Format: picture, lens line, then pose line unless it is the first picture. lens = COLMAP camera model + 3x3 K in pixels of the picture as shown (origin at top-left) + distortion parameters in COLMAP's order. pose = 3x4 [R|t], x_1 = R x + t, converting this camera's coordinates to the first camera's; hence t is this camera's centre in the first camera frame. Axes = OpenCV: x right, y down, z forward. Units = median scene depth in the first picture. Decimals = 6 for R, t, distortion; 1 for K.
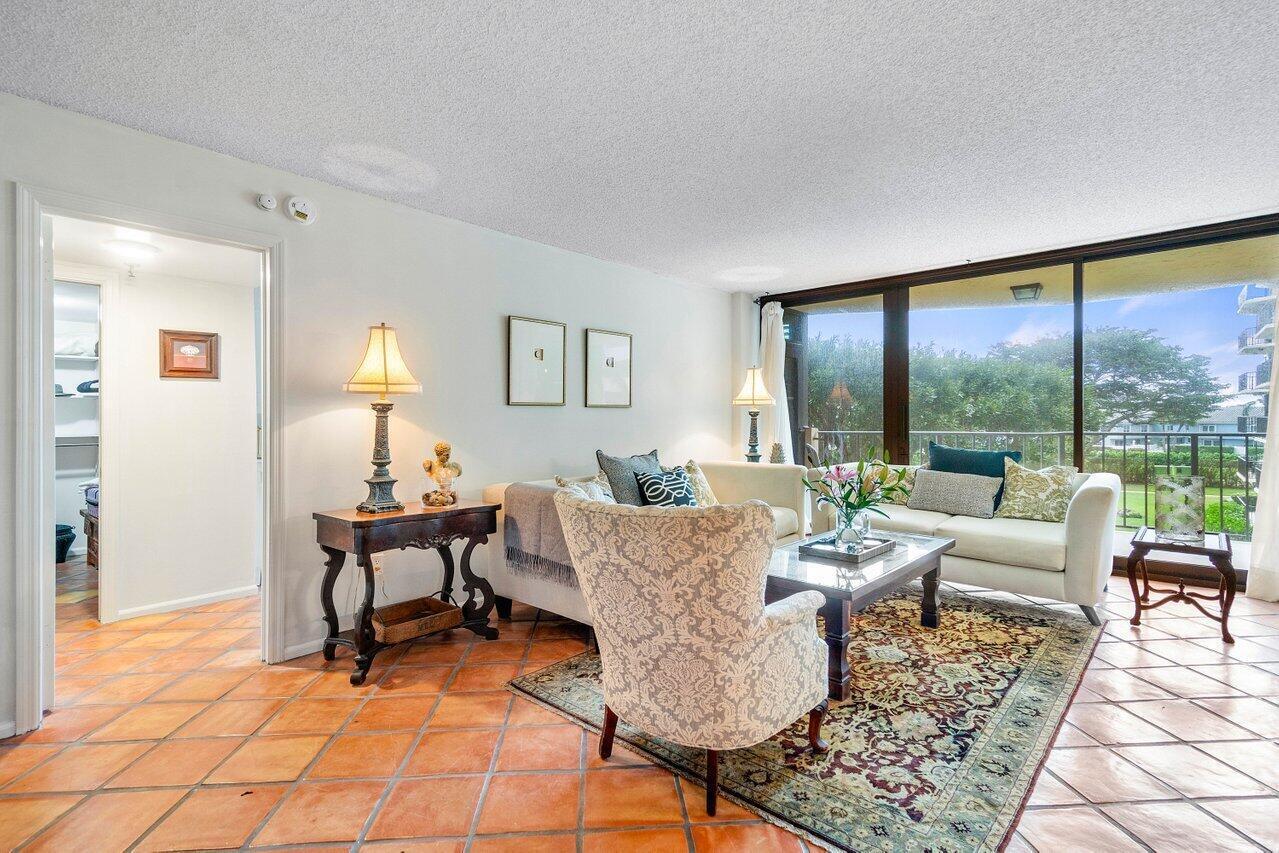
lens RADIAL K [[618.0, 0, 639.5], [0, 618.0, 427.6], [0, 0, 1]] dist [-0.004411, -0.000332]
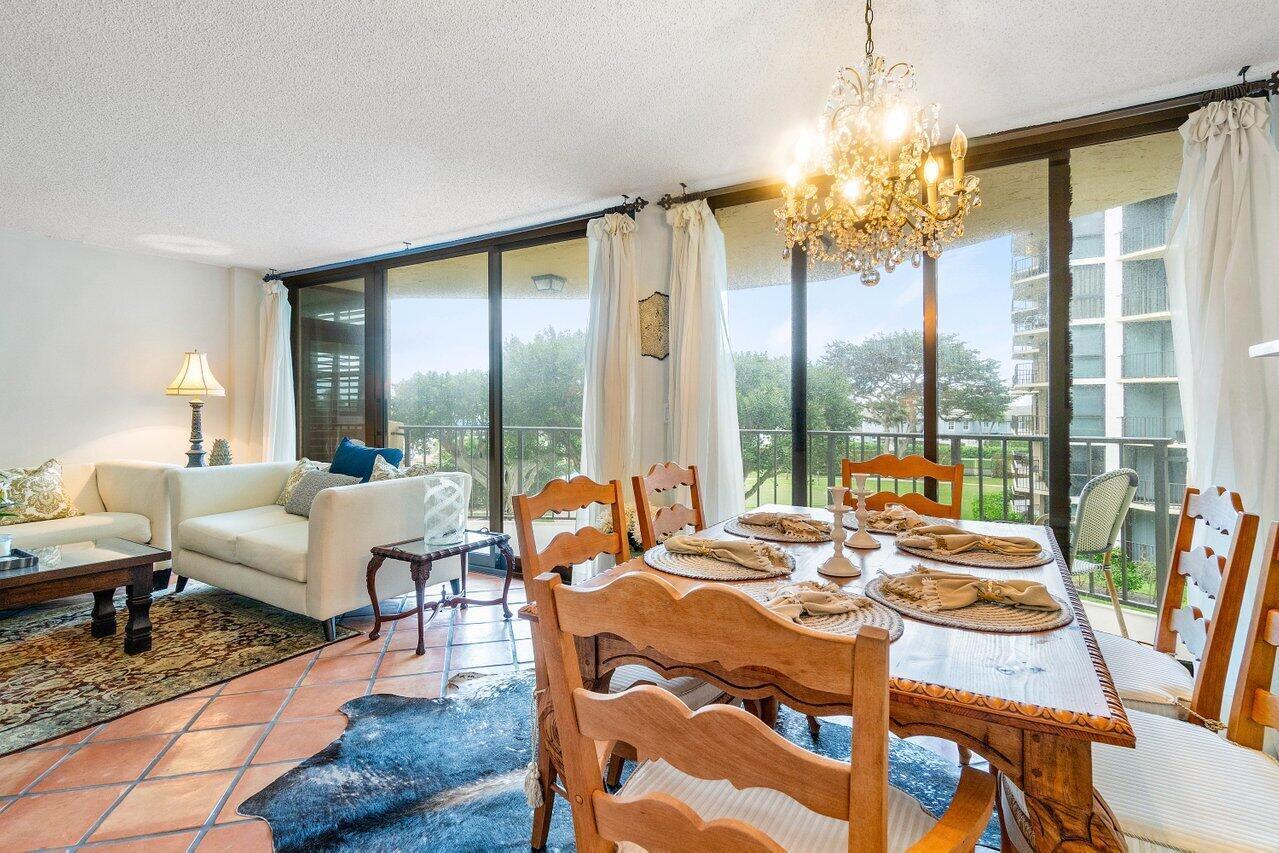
lens RADIAL K [[646.6, 0, 644.9], [0, 646.6, 418.5], [0, 0, 1]] dist [-0.000812, 0.000054]
pose [[0.977385, 0.010548, 0.211203, 0.975105], [-0.010119, 0.999944, -0.003113, -0.011221], [-0.211224, 0.000905, 0.977437, -0.037513]]
